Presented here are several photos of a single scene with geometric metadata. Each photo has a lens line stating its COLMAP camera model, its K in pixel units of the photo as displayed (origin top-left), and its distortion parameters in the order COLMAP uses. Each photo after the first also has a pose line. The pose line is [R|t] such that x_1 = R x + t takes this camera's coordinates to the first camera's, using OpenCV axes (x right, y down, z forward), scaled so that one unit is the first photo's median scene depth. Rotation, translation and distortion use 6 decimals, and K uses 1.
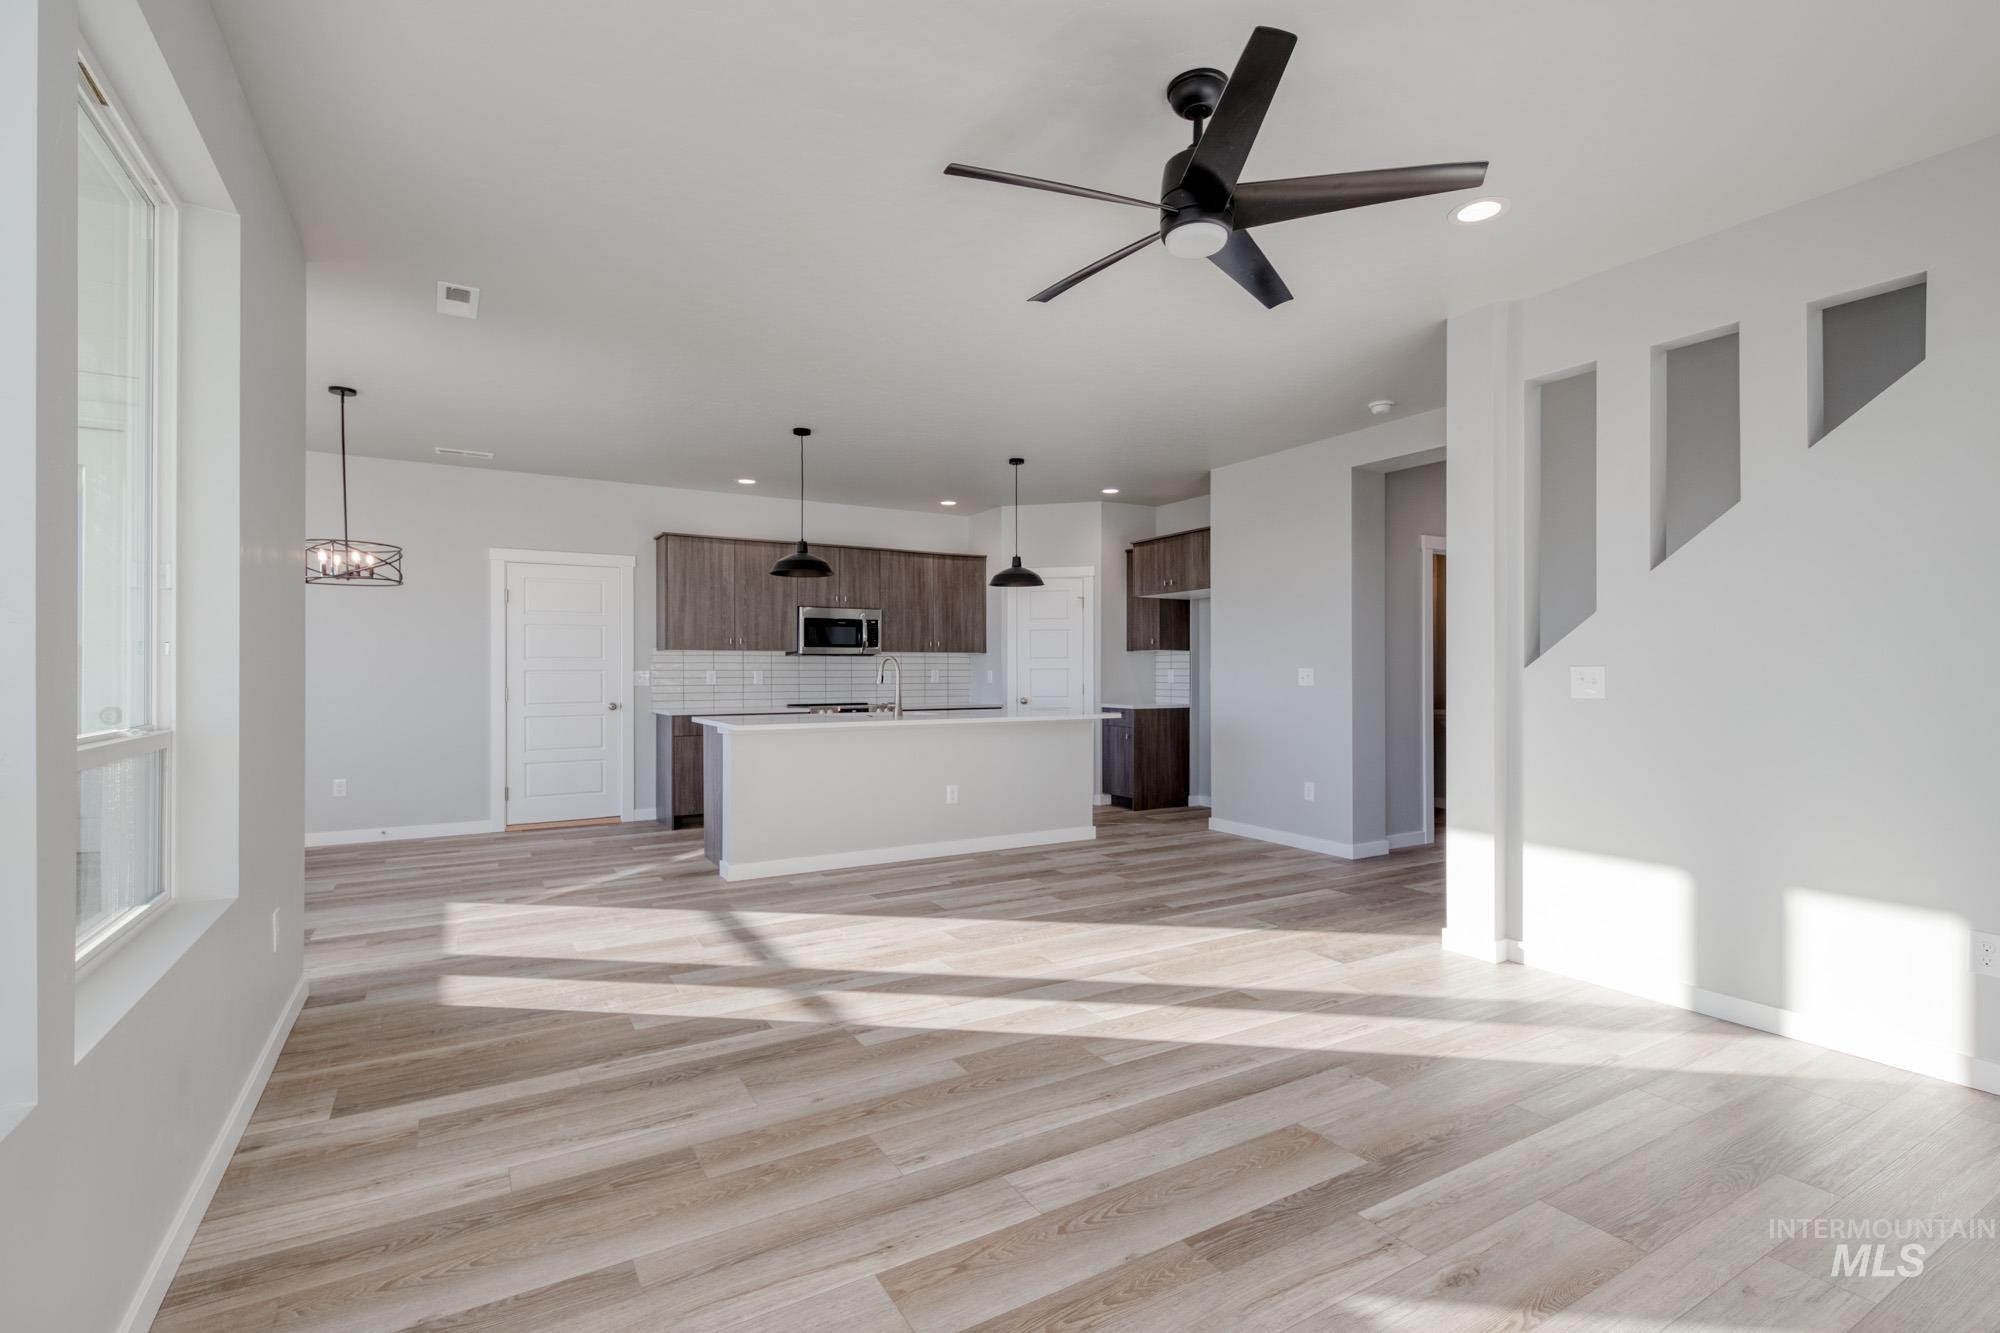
lens RADIAL K [[912.2, 0, 985.9], [0, 912.2, 668.7], [0, 0, 1]] dist [0.011072, -0.001019]
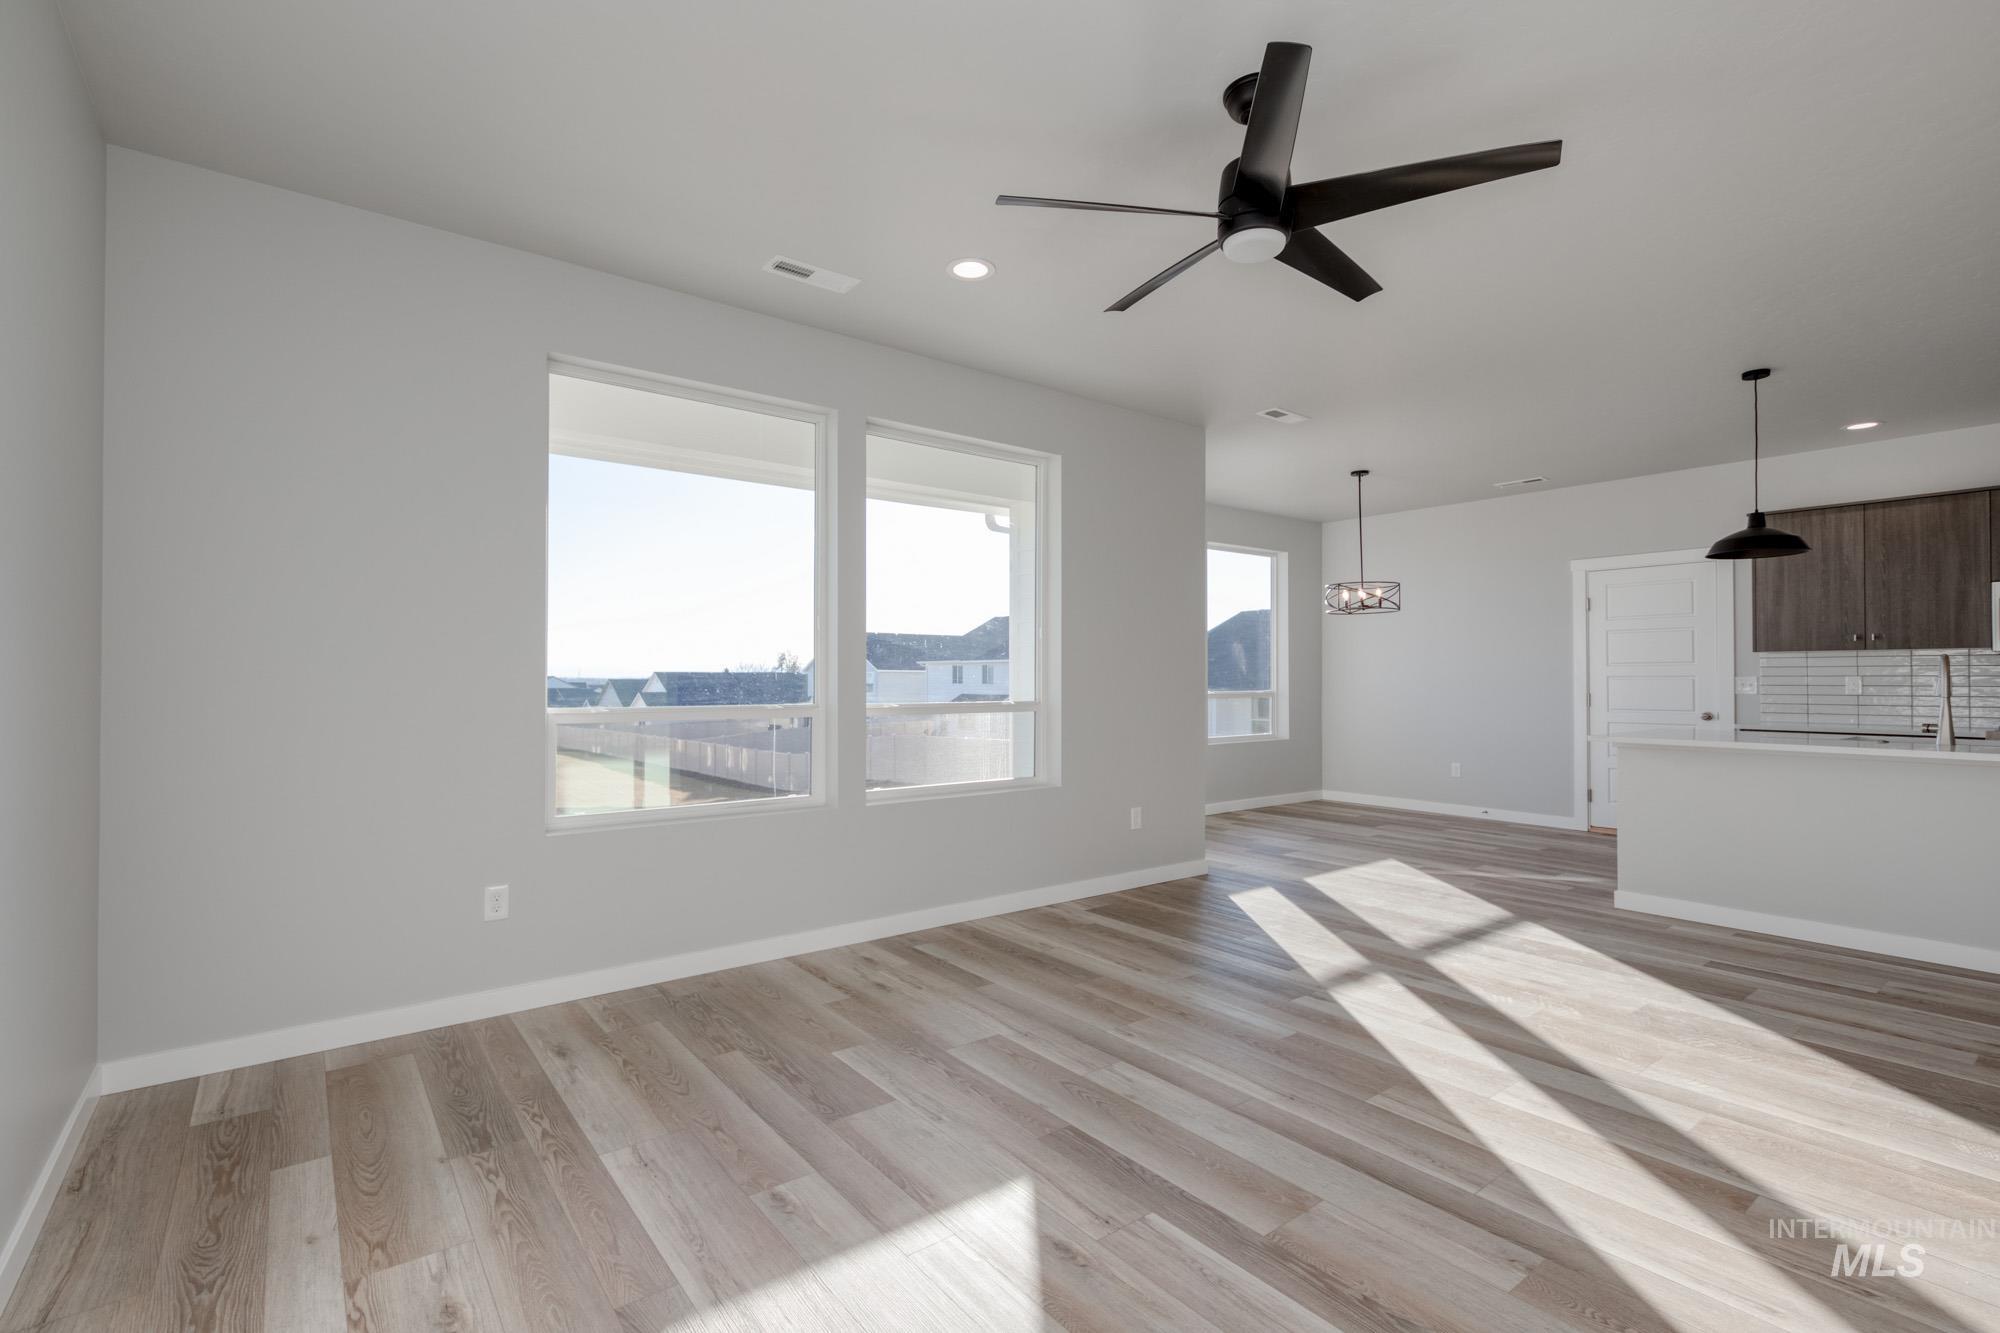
lens RADIAL K [[897.6, 0, 1000.3], [0, 897.6, 672.4], [0, 0, 1]] dist [0.004626, -0.003132]
pose [[0.134800, -0.005055, -0.990860, 0.695061], [0.002348, 0.999986, -0.004782, 0.001305], [0.990870, -0.001682, 0.134810, 0.356172]]
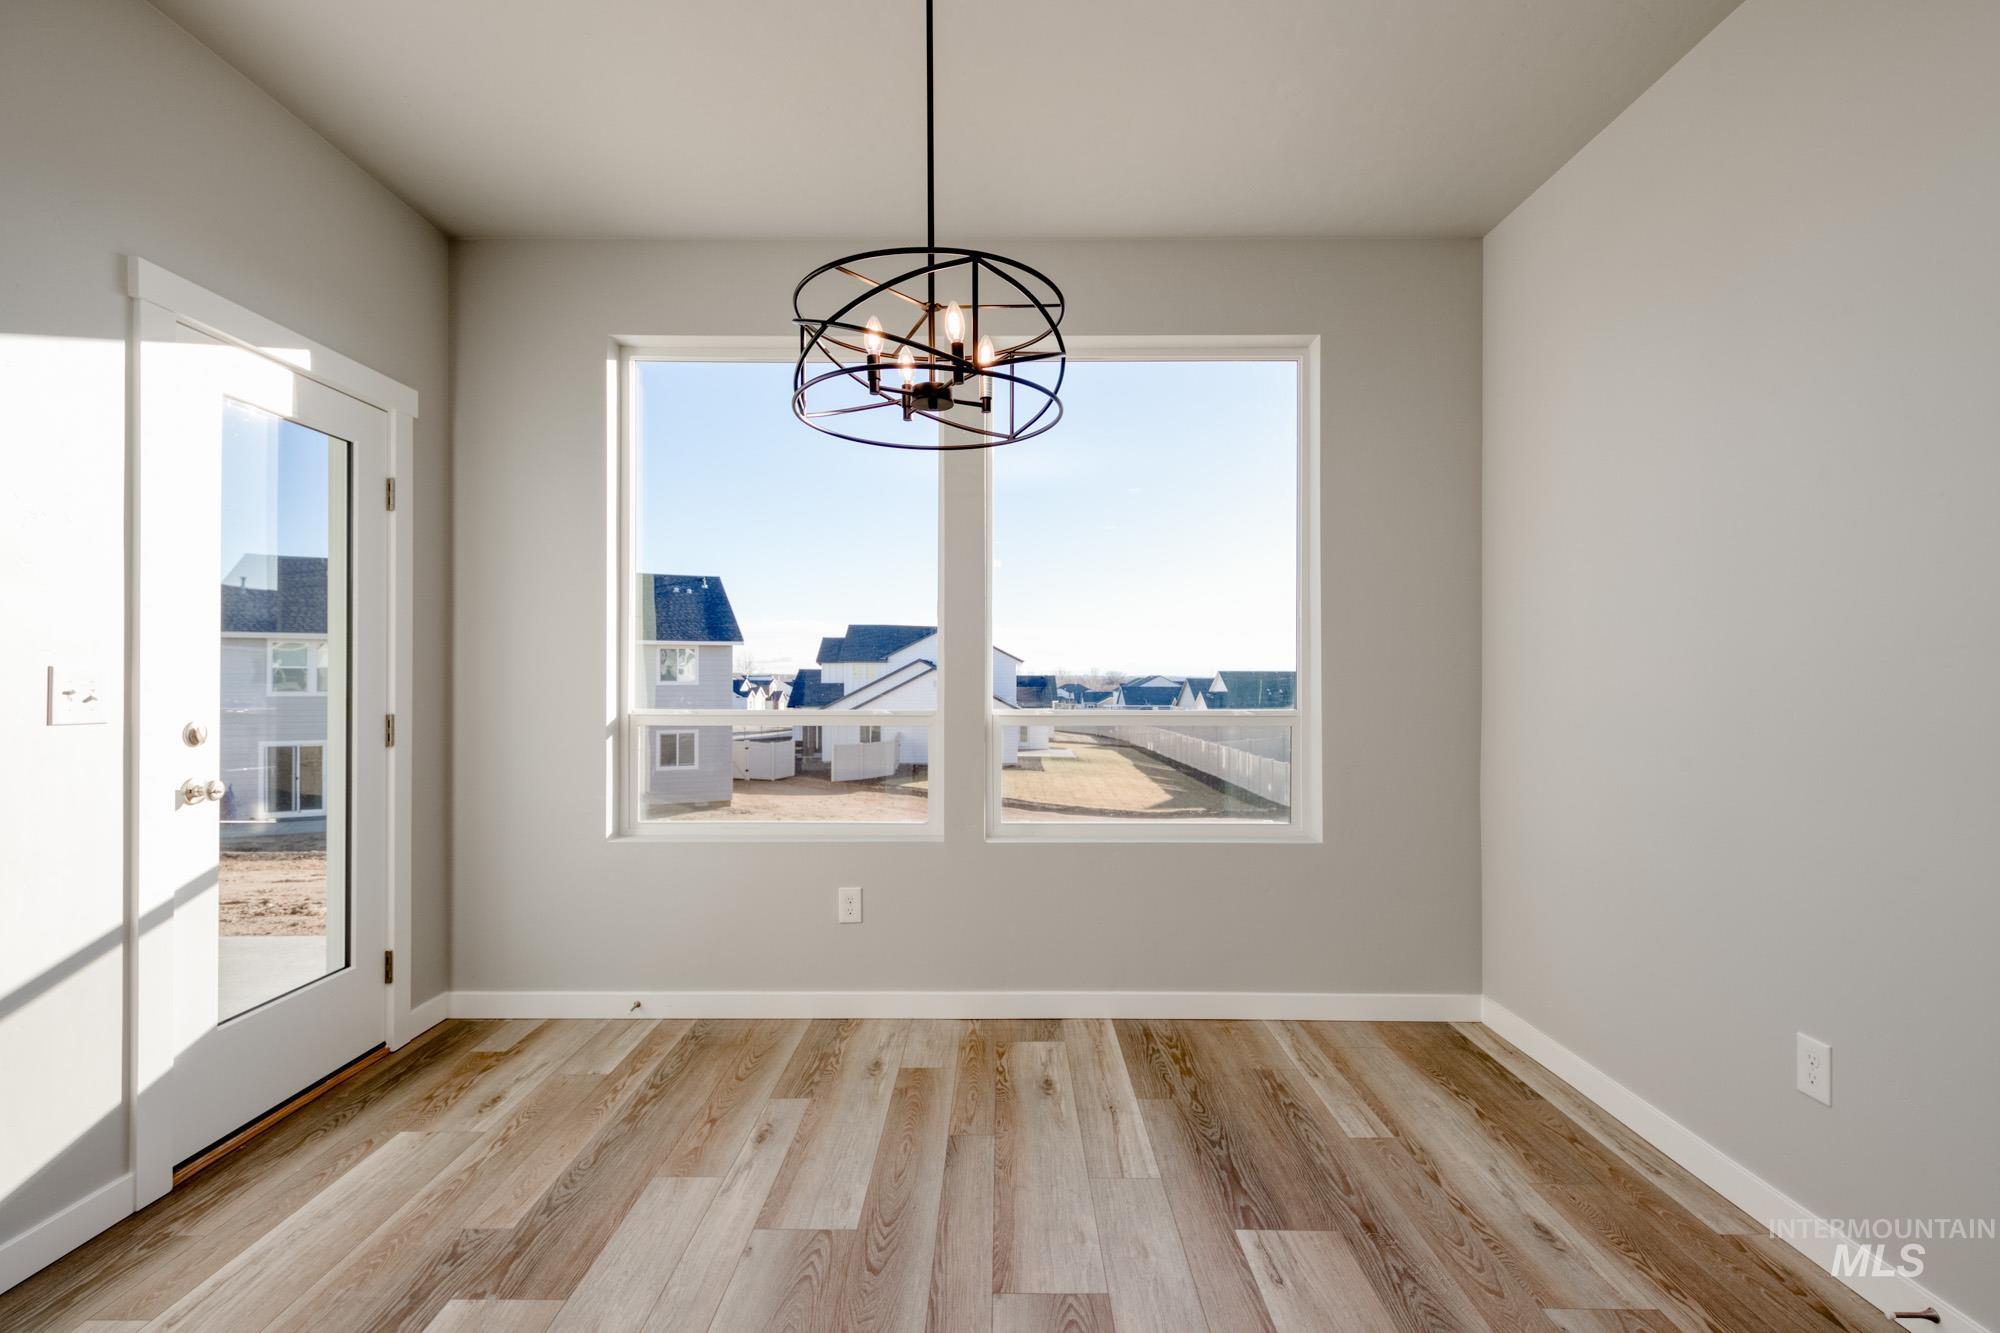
lens RADIAL K [[919.2, 0, 988.8], [0, 919.2, 681.1], [0, 0, 1]] dist [0.005743, -0.000914]
pose [[-0.516566, 0.003070, -0.856242, -0.521237], [-0.001571, 0.999988, 0.004533, 0.006414], [0.856246, 0.003687, -0.516555, 1.497635]]
